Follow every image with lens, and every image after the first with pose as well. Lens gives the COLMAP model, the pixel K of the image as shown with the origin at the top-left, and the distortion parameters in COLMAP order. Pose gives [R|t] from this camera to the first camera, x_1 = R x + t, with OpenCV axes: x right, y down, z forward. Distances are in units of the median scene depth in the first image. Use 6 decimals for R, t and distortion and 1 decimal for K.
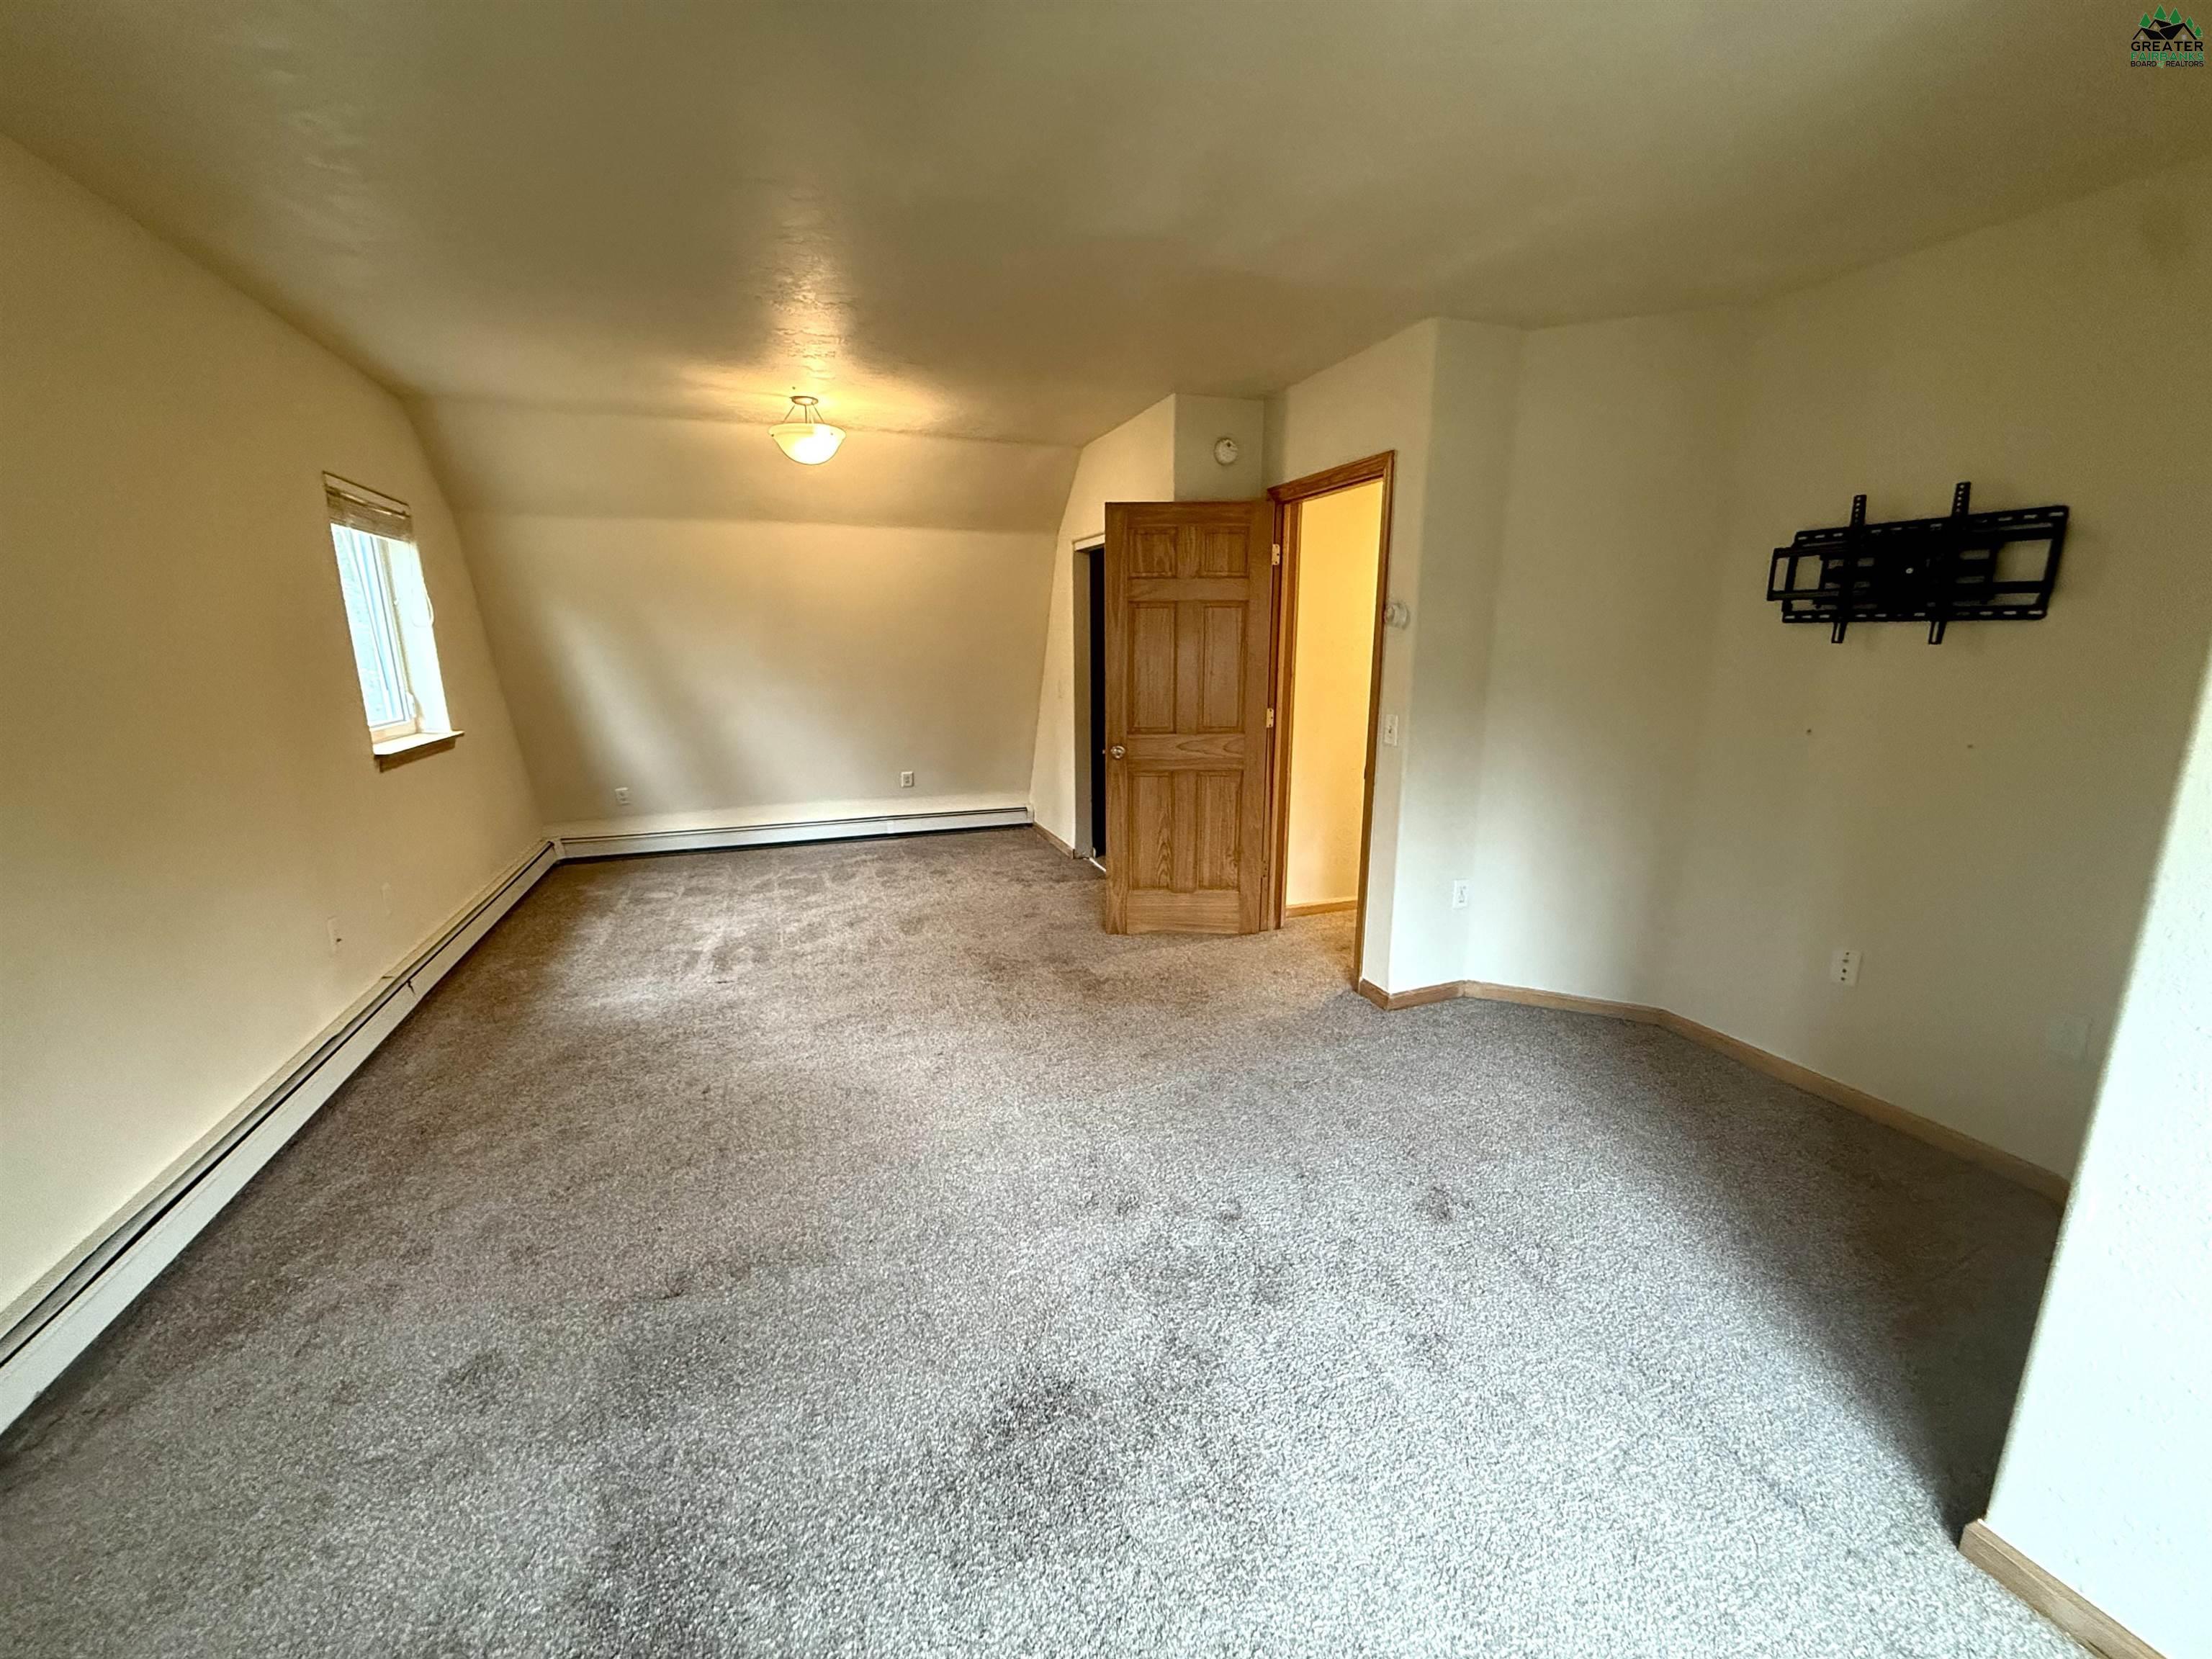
lens RADIAL K [[880.1, 0, 1106.6], [0, 880.1, 835.0], [0, 0, 1]] dist [-0.001826, 0.000127]
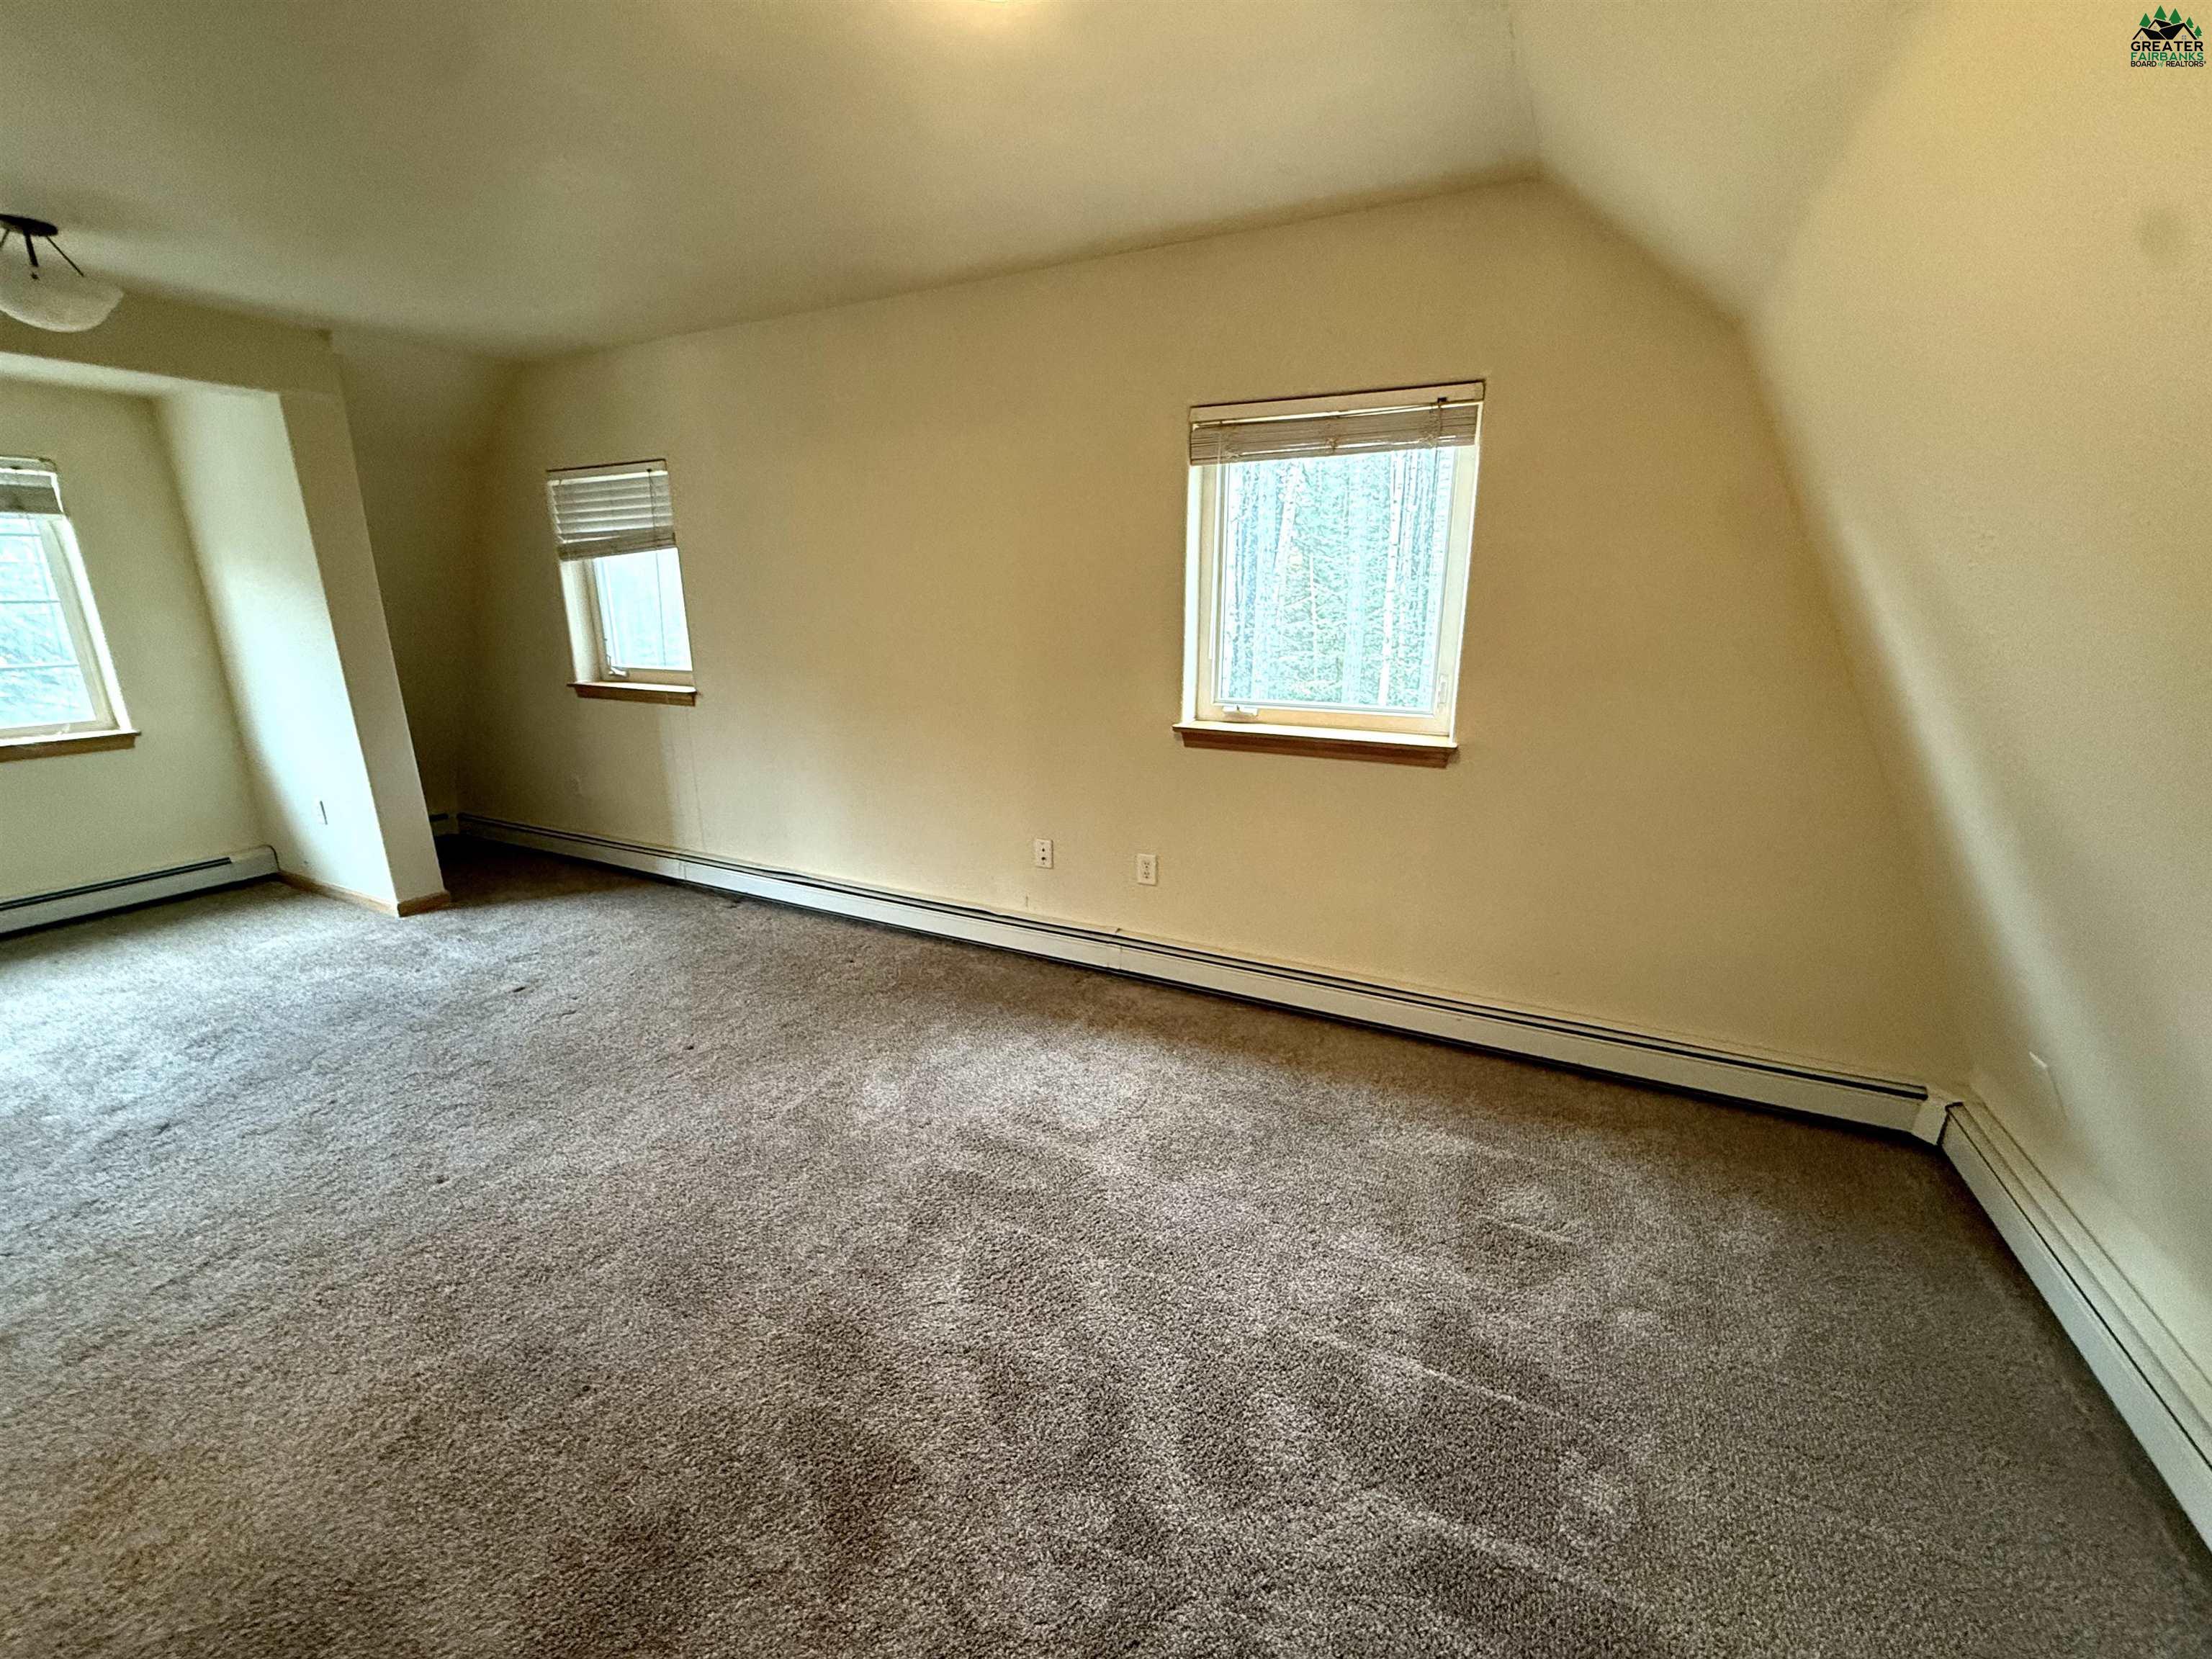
lens RADIAL K [[880.1, 0, 1104.6], [0, 880.1, 822.7], [0, 0, 1]] dist [-0.001826, 0.000127]
pose [[-0.737195, 0.177678, -0.651901, -0.205971], [-0.141170, 0.903011, 0.405760, -0.471283], [0.660768, 0.391153, -0.640613, 2.052973]]
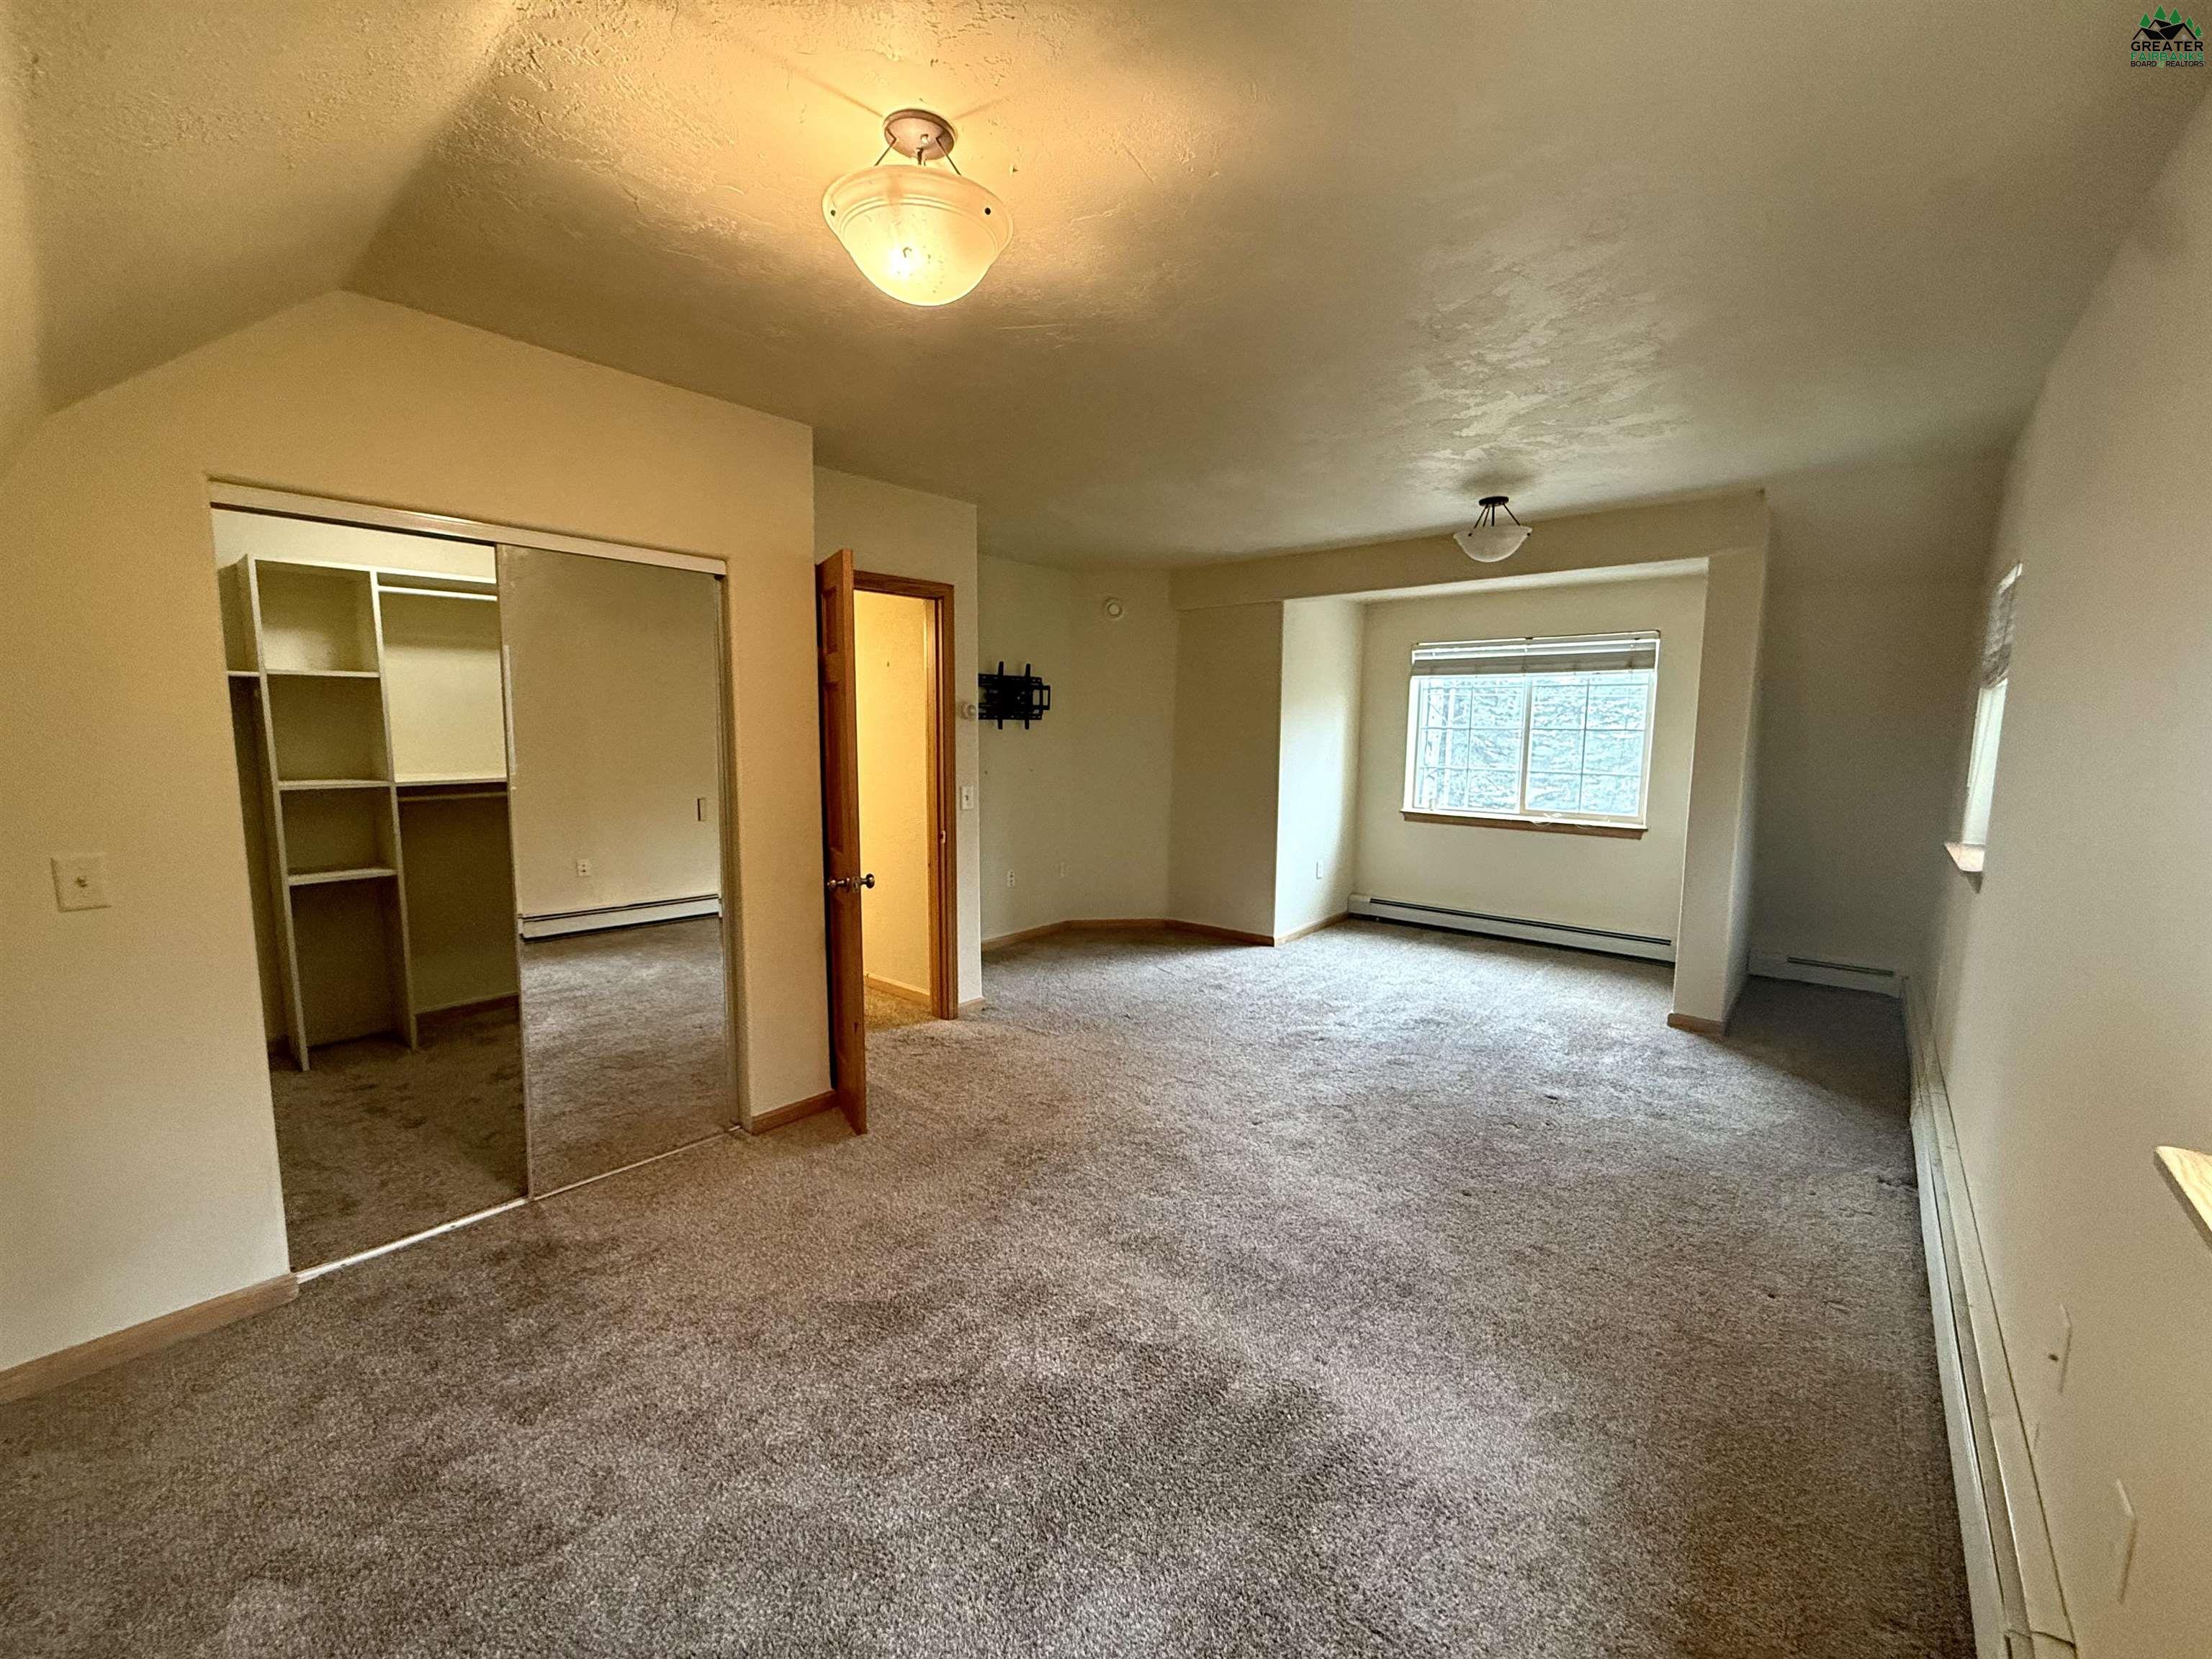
lens RADIAL K [[880.1, 0, 1102.4], [0, 880.1, 833.2], [0, 0, 1]] dist [-0.001826, 0.000127]
pose [[-0.488335, -0.112438, 0.865383, -1.159642], [0.182755, 0.956497, 0.227405, -0.421365], [-0.853305, 0.269203, -0.446542, 1.829835]]
